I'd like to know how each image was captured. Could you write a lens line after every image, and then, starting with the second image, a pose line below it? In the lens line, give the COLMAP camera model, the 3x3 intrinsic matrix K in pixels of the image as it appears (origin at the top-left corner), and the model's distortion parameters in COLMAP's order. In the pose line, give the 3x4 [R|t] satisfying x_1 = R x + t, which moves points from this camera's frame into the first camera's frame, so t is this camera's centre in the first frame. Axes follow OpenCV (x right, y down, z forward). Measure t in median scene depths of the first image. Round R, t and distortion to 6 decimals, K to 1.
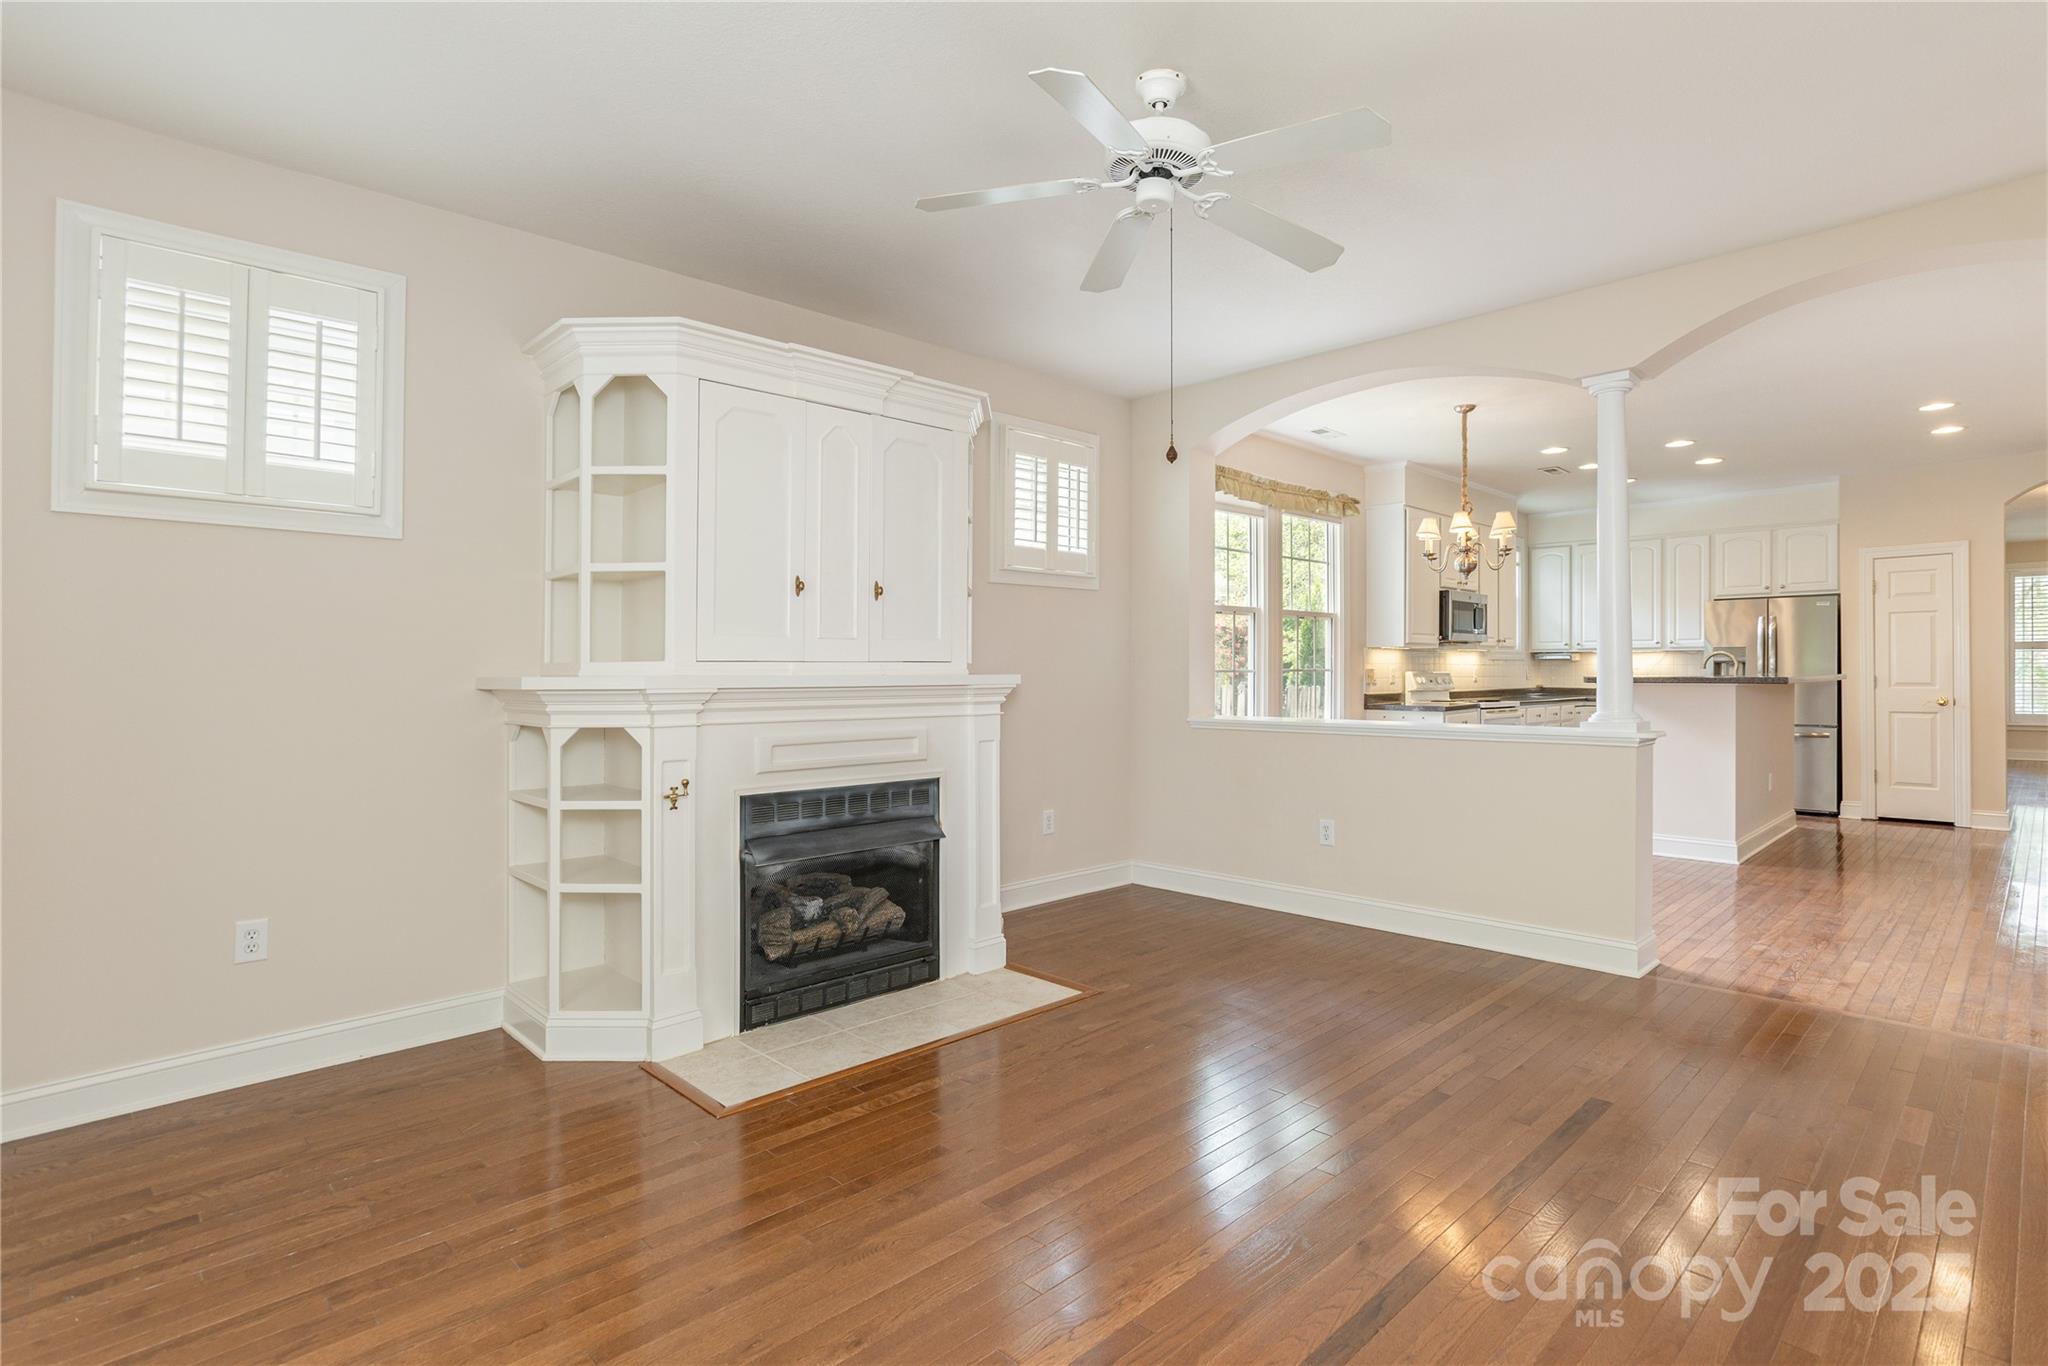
lens RADIAL K [[993.0, 0, 1007.5], [0, 993.0, 662.0], [0, 0, 1]] dist [-0.029303, 0.014462]
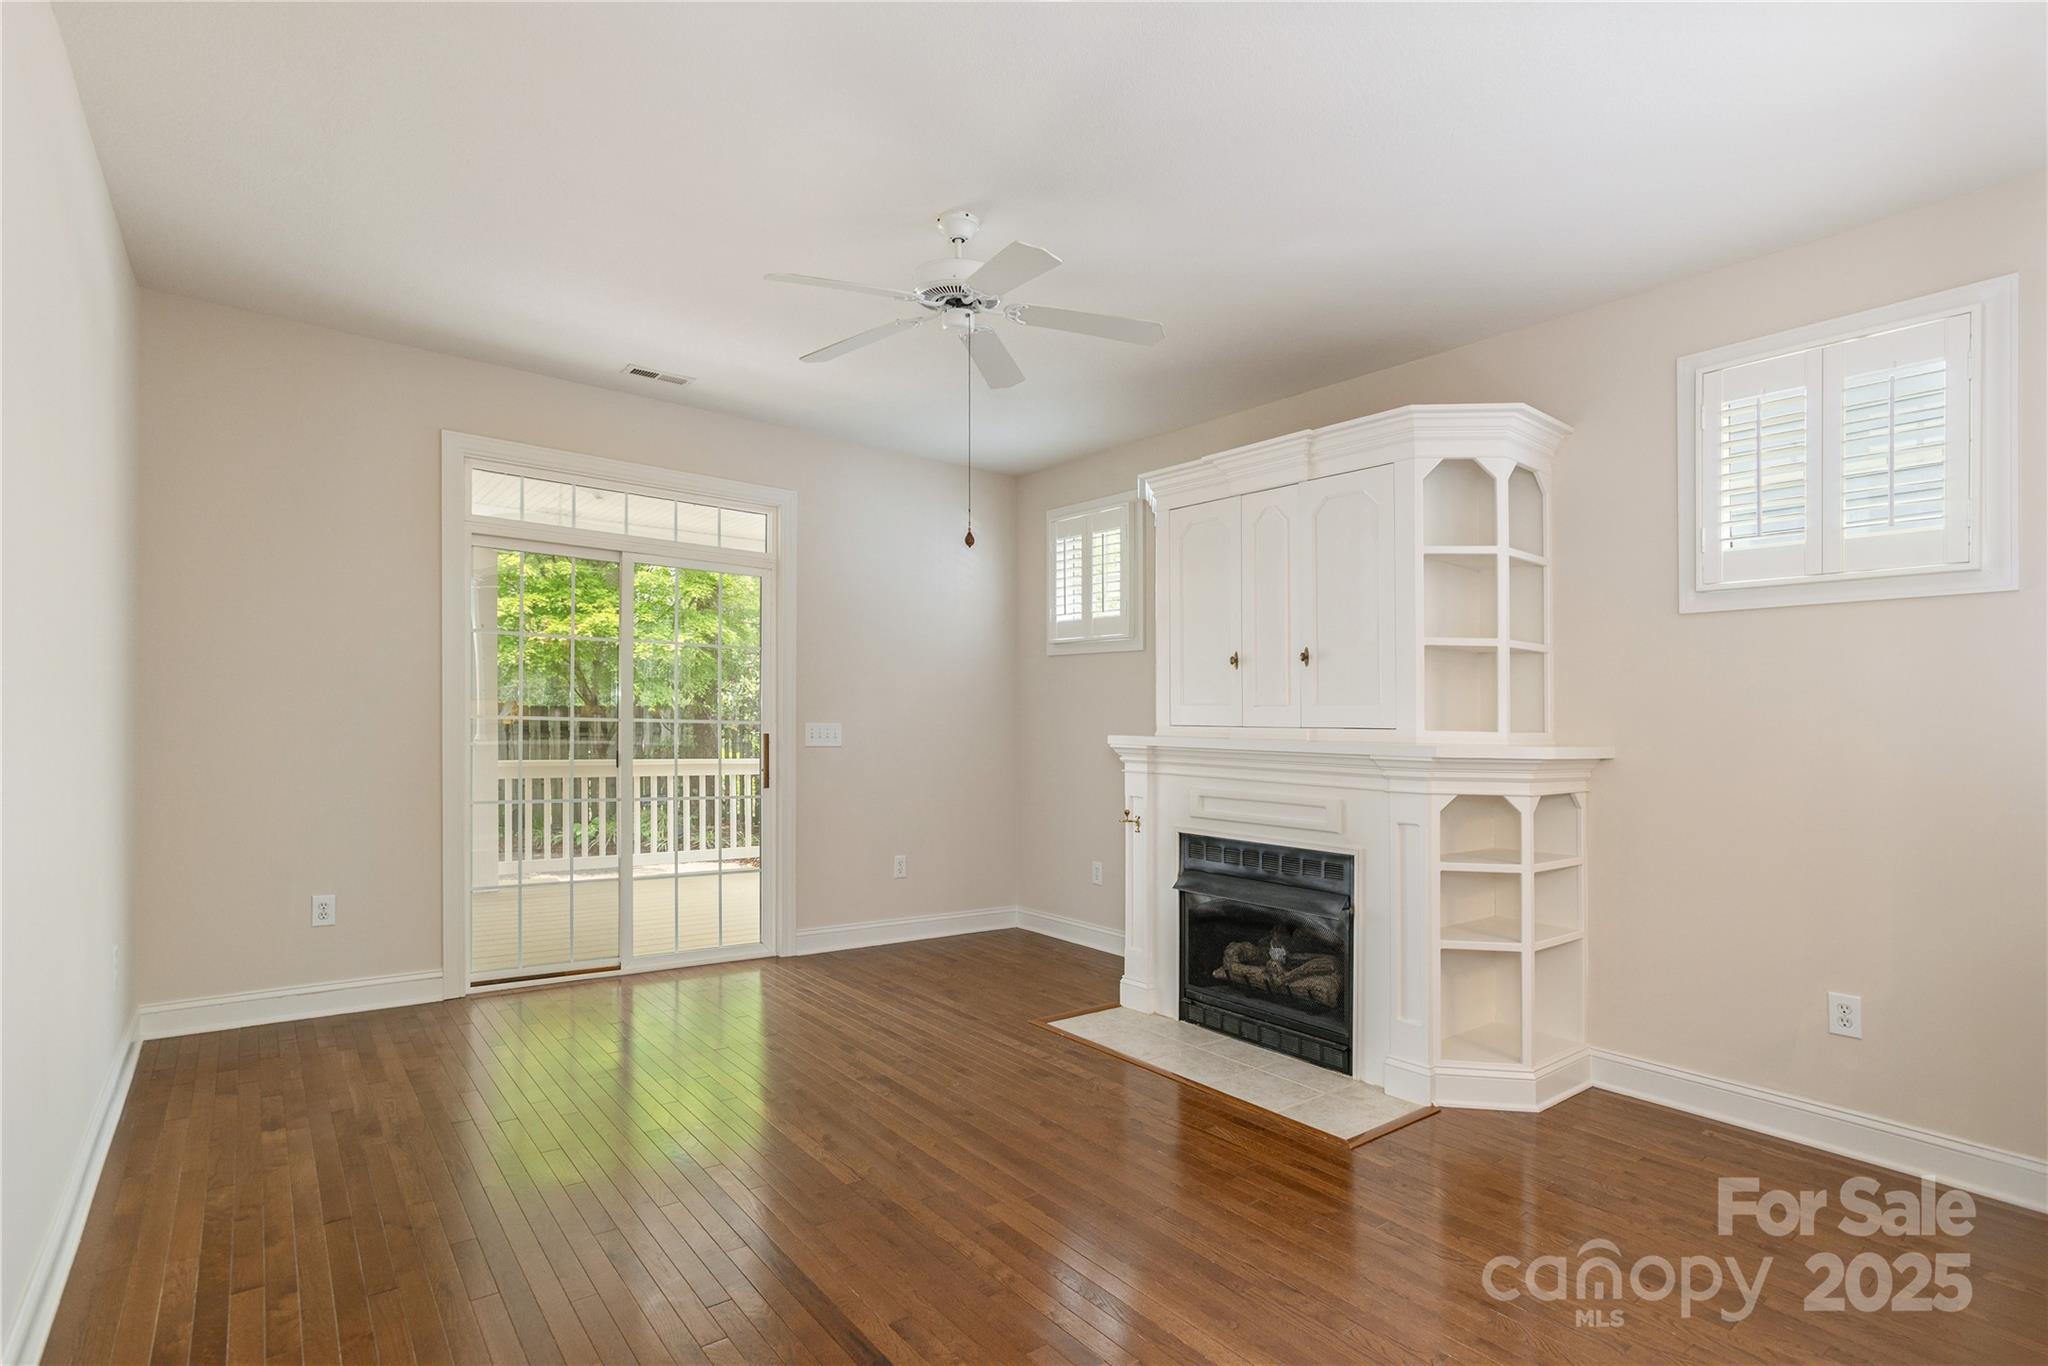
lens RADIAL K [[993.0, 0, 1022.1], [0, 993.0, 735.4], [0, 0, 1]] dist [-0.029303, 0.014462]
pose [[-0.084579, 0.008778, -0.996378, 0.930255], [-0.017868, 0.999787, 0.010325, 0.003263], [0.996257, 0.018676, -0.084404, 0.838848]]
